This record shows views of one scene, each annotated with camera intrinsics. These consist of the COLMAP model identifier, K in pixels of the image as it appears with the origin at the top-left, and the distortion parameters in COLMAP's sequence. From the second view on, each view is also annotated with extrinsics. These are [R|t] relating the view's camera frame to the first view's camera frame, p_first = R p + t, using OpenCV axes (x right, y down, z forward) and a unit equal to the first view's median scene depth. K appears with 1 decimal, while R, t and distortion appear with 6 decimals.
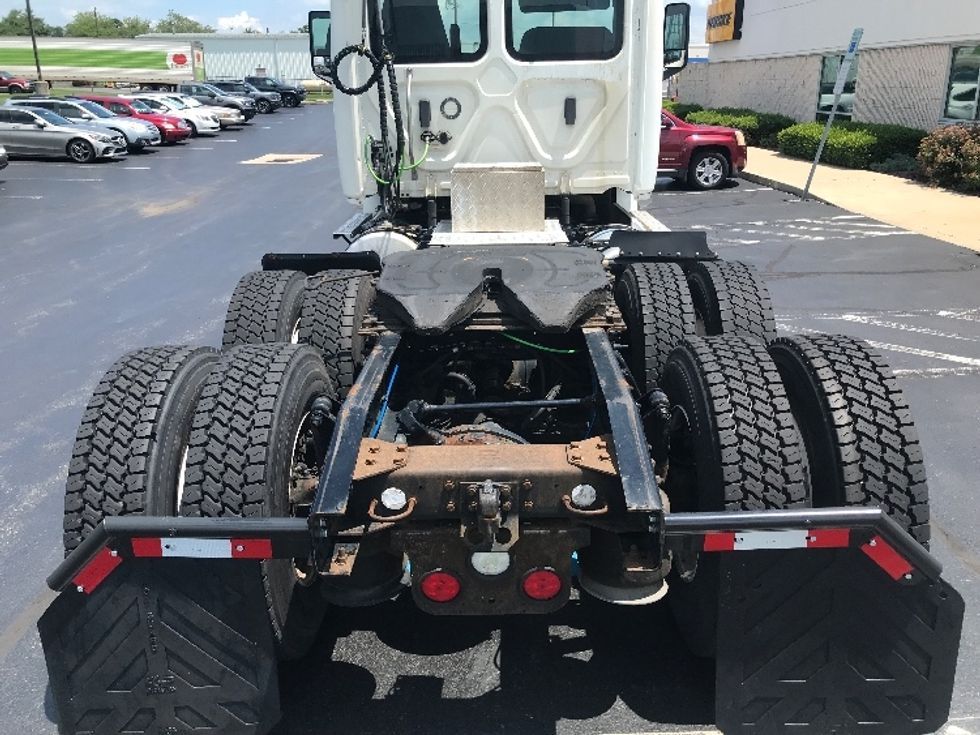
lens RADIAL K [[800.1, 0, 486.5], [0, 800.1, 363.7], [0, 0, 1]] dist [0.018053, -0.000488]
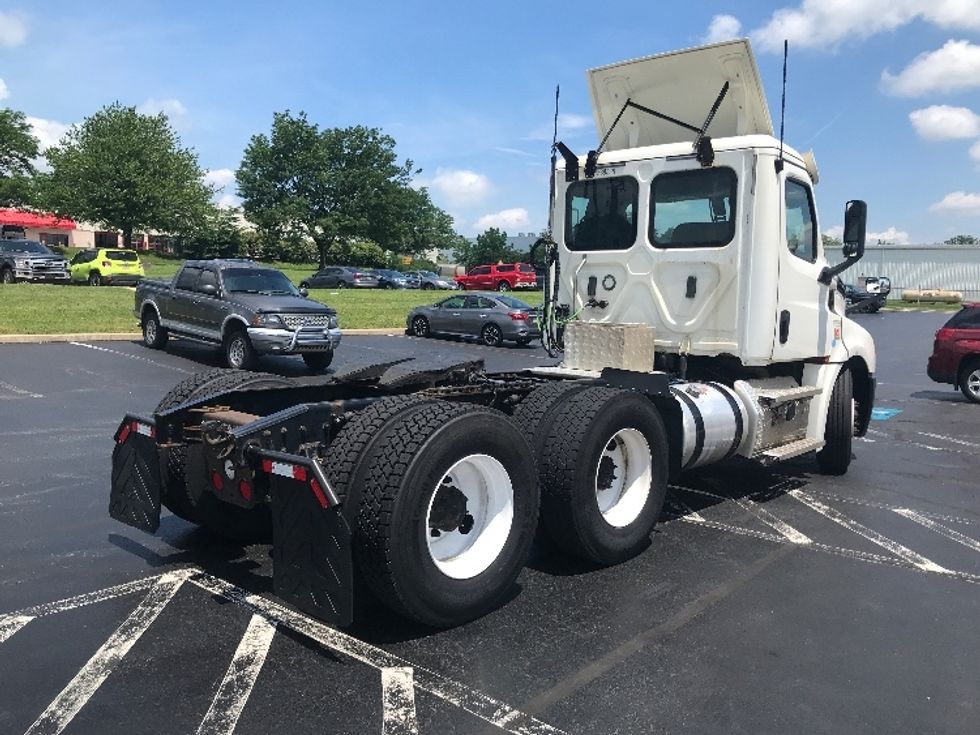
lens RADIAL K [[800.1, 0, 489.9], [0, 800.1, 367.6], [0, 0, 1]] dist [0.018053, -0.000488]
pose [[0.733776, 0.094930, -0.672727, 0.706185], [-0.253613, 0.956886, -0.141599, 0.049155], [0.630281, 0.274514, 0.726215, -0.036114]]
